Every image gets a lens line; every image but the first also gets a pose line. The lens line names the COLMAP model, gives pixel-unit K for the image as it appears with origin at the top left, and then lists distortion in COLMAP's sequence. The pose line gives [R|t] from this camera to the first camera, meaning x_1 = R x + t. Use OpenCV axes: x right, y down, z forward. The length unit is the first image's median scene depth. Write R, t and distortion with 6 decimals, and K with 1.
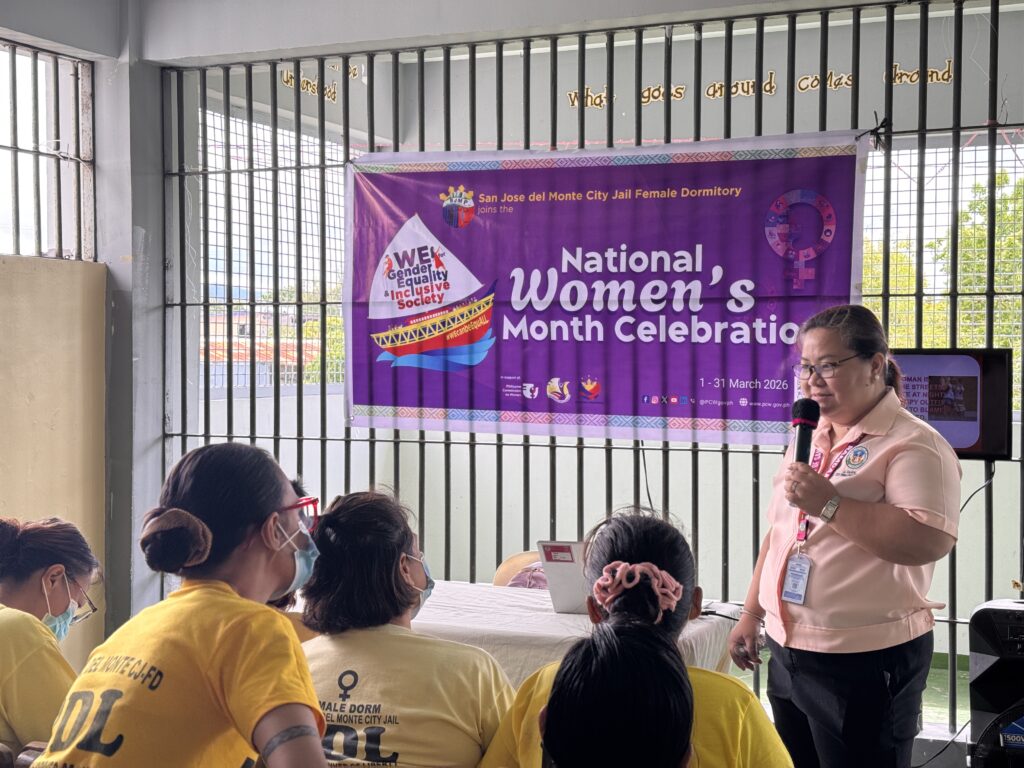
lens RADIAL K [[1444.0, 0, 508.7], [0, 1444.0, 386.4], [0, 0, 1]] dist [0.123673, 0.000000]
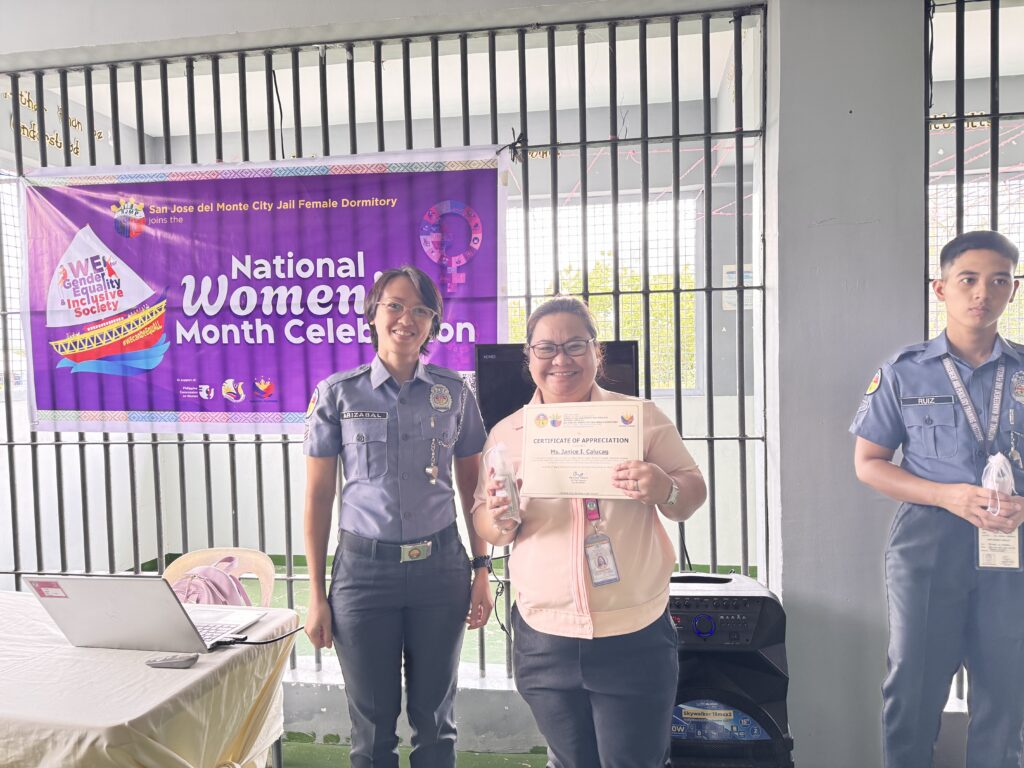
lens RADIAL K [[711.8, 0, 518.1], [0, 711.8, 377.3], [0, 0, 1]] dist [0.060664, -0.041411]
pose [[0.966024, -0.034556, 0.256132, 0.101904], [0.032177, 0.999391, 0.013474, -0.007614], [-0.256442, -0.004774, 0.966548, 0.440772]]
